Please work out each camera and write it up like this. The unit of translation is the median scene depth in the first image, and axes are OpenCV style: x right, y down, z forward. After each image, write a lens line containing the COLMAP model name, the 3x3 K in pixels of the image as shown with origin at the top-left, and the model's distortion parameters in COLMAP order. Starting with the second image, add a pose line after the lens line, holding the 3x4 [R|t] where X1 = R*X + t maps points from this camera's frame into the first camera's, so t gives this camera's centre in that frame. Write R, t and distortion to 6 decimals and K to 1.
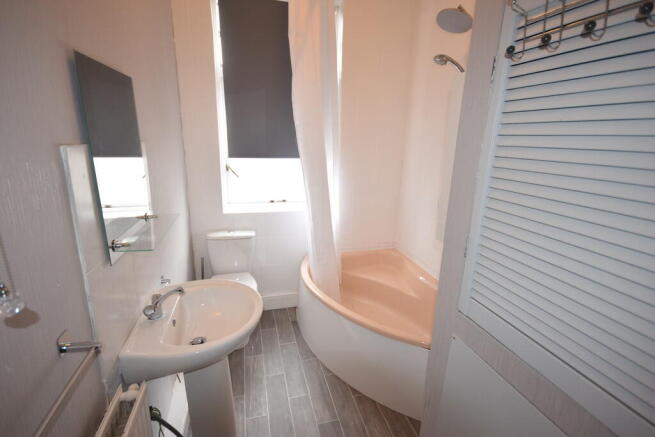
lens RADIAL K [[320.2, 0, 327.5], [0, 320.2, 218.5], [0, 0, 1]] dist [-0.001542, -0.000031]
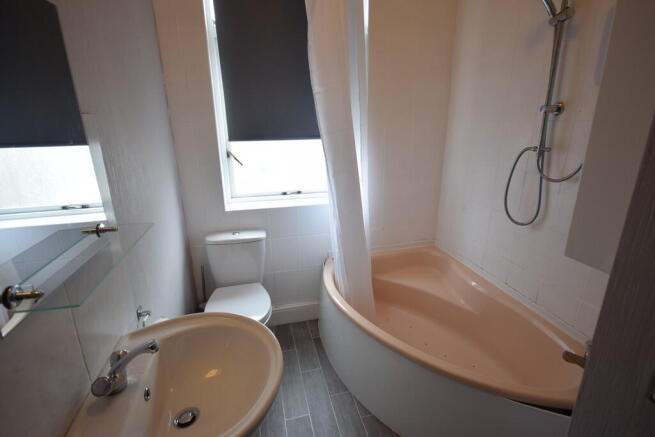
lens RADIAL K [[323.5, 0, 327.5], [0, 323.5, 218.5], [0, 0, 1]] dist [-0.000667, 0.000050]
pose [[0.999089, -0.029588, -0.030747, -0.044704], [0.030891, 0.998605, 0.042812, -0.024446], [0.029437, -0.043723, 0.998610, 0.196874]]
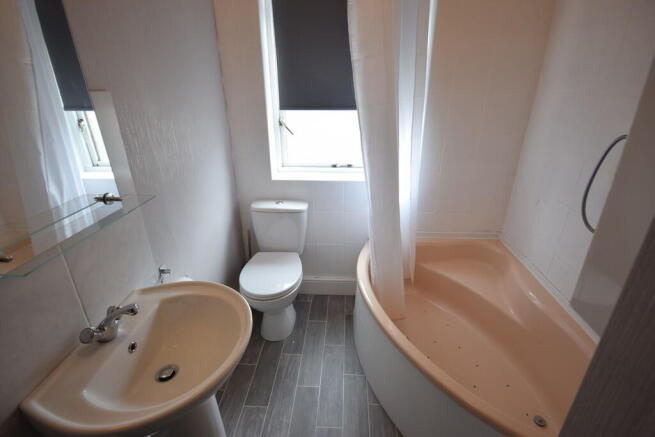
lens RADIAL K [[320.2, 0, 327.5], [0, 320.2, 218.5], [0, 0, 1]] dist [-0.001542, -0.000031]
pose [[0.947558, 0.095064, -0.305117, 0.075306], [-0.048494, 0.986448, 0.156743, -0.055184], [0.315882, -0.133727, 0.939327, 0.257980]]
